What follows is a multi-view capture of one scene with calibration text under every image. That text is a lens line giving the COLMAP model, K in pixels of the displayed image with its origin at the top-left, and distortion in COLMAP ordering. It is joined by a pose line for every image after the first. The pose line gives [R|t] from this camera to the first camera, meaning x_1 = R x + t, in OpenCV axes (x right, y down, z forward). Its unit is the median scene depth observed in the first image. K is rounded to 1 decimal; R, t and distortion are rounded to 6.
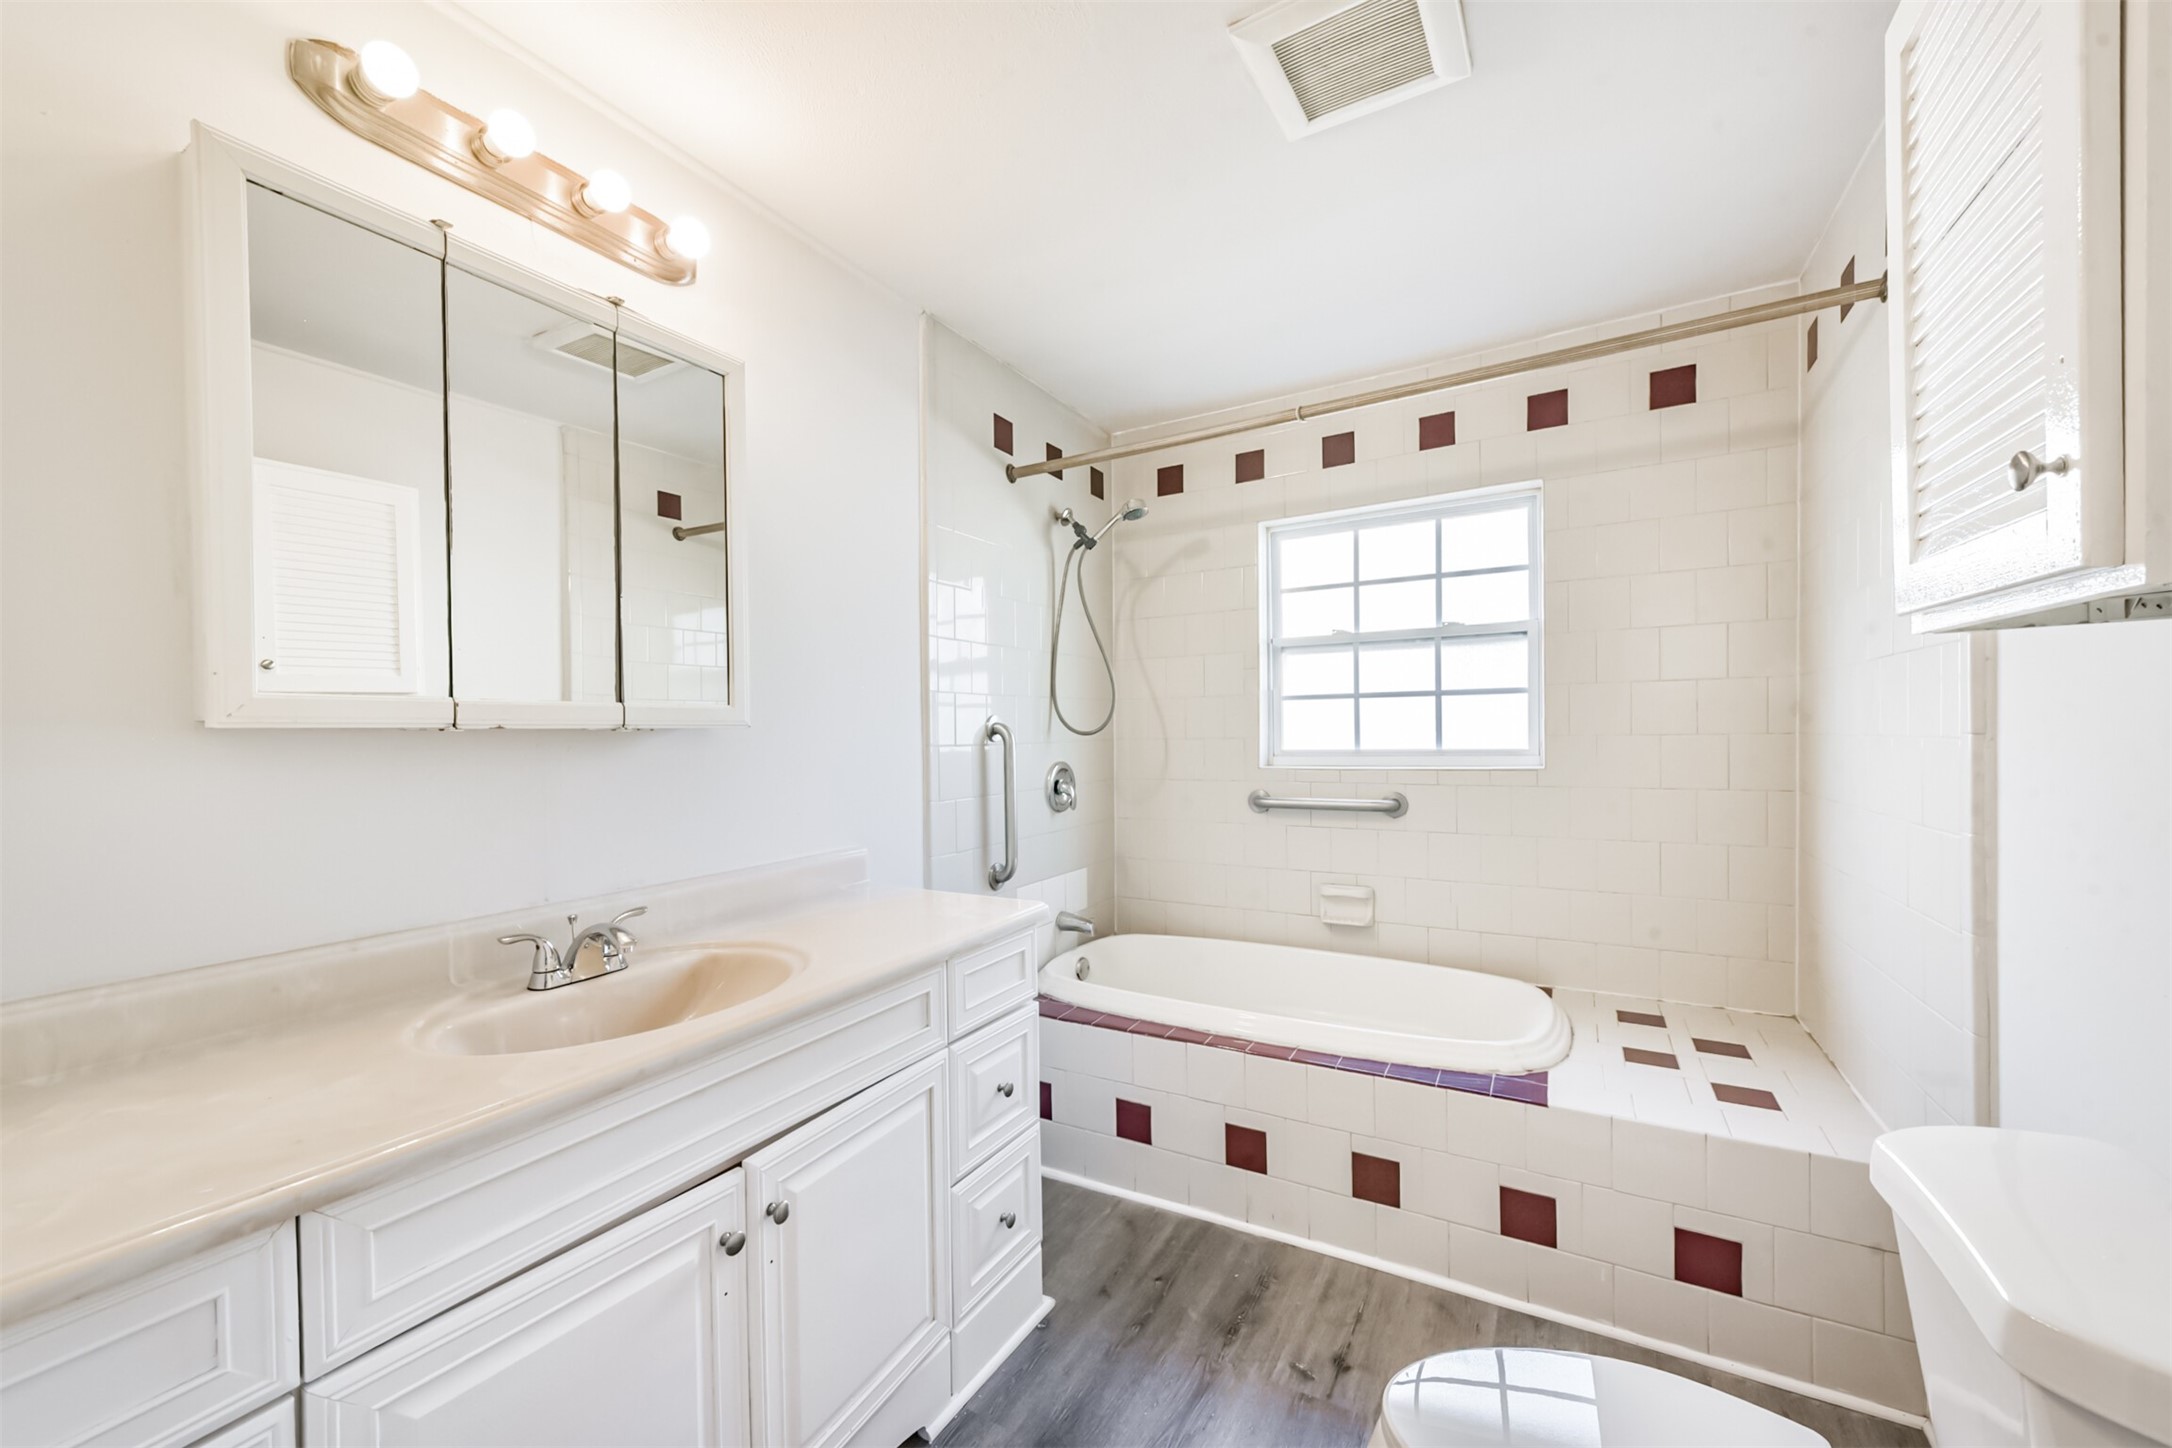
lens RADIAL K [[848.3, 0, 1072.5], [0, 848.3, 738.9], [0, 0, 1]] dist [0.005184, -0.002056]
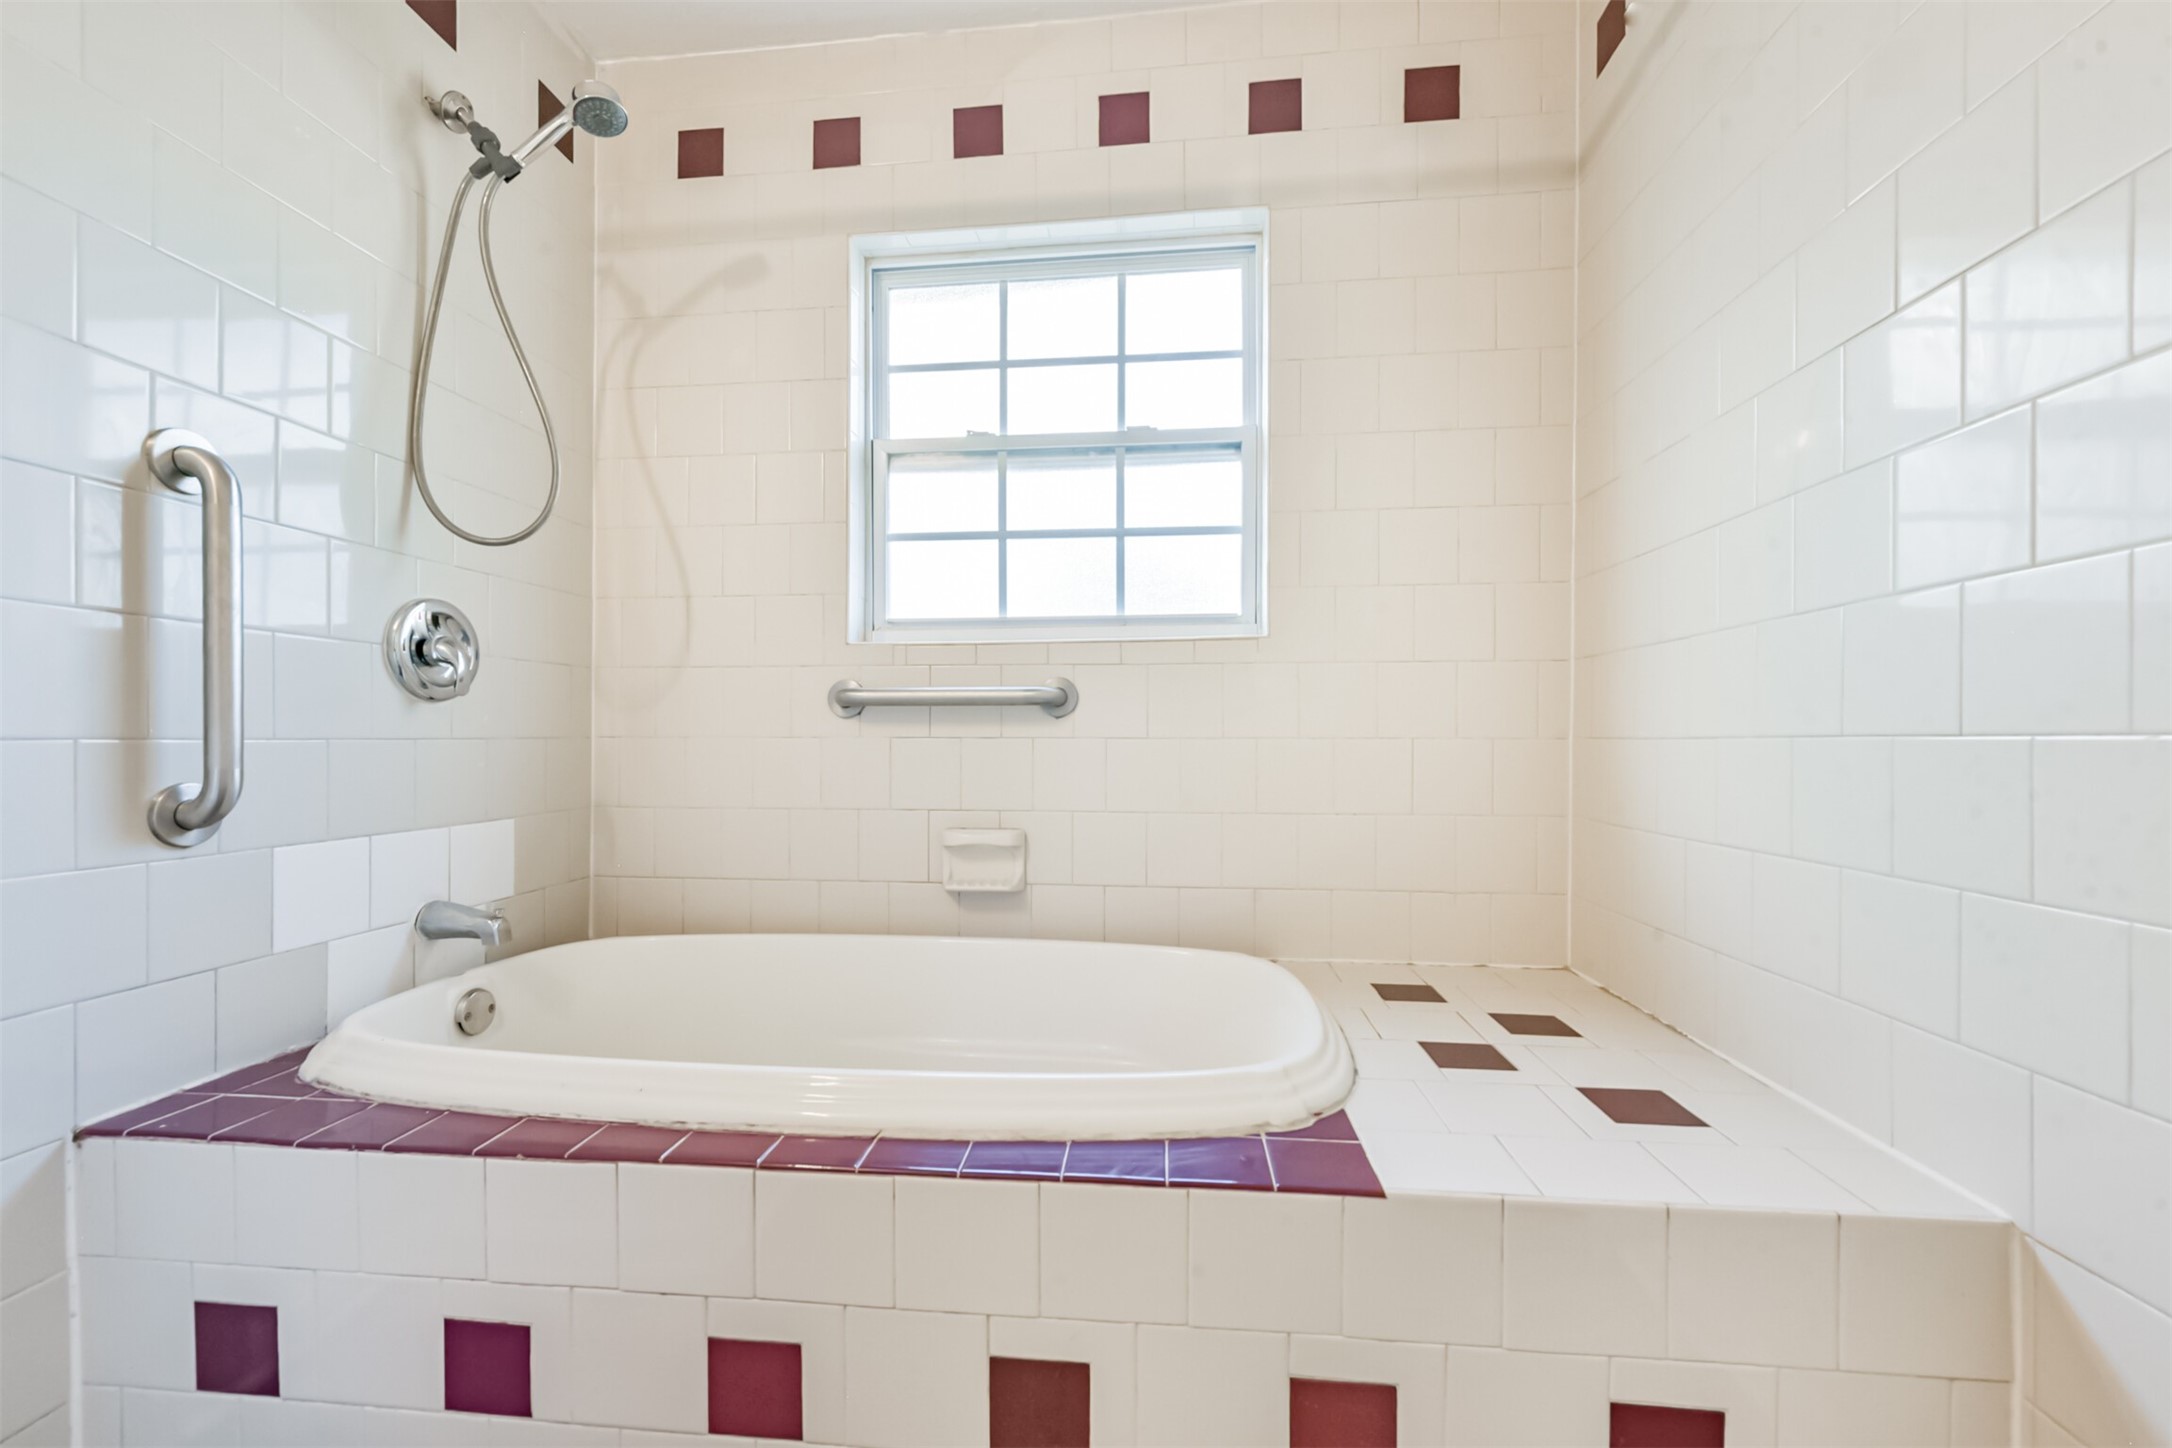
lens RADIAL K [[917.2, 0, 1085.8], [0, 917.2, 733.8], [0, 0, 1]] dist [0.004574, -0.000468]
pose [[0.912233, 0.010527, 0.409536, 0.116312], [-0.009577, 0.999945, -0.004372, 0.106848], [-0.409560, 0.000066, 0.912283, 0.360939]]
